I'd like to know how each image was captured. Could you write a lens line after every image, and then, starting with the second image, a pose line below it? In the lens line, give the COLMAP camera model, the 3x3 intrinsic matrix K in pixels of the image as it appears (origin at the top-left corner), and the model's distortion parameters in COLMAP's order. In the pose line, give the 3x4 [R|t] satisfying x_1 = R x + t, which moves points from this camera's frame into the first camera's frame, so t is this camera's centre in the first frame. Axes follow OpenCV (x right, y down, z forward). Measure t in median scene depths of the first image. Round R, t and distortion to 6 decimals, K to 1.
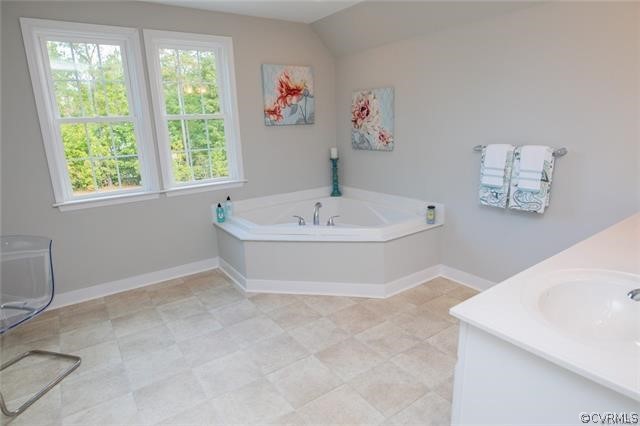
lens RADIAL K [[349.0, 0, 320.0], [0, 349.0, 213.0], [0, 0, 1]] dist [-0.047378, -0.000612]
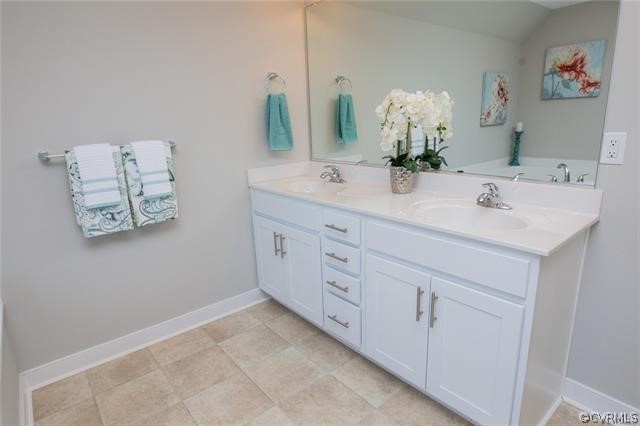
lens RADIAL K [[369.1, 0, 320.0], [0, 369.1, 213.0], [0, 0, 1]] dist [-0.021976, -0.002154]
pose [[-0.087479, -0.213358, 0.973050, -0.272586], [0.280533, 0.931986, 0.229574, -0.122243], [-0.955850, 0.293055, -0.021676, 0.675662]]
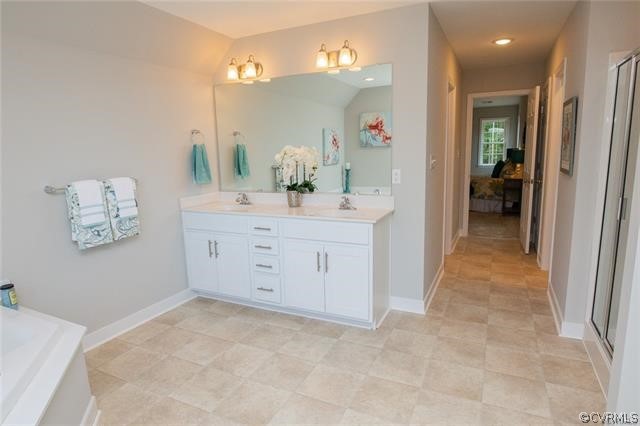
lens RADIAL K [[369.1, 0, 320.0], [0, 369.1, 213.0], [0, 0, 1]] dist [-0.021976, -0.002154]
pose [[-0.495073, -0.098134, 0.863292, -0.715770], [0.250646, 0.935228, 0.250050, -0.222544], [-0.831913, 0.340174, -0.438409, 1.011126]]
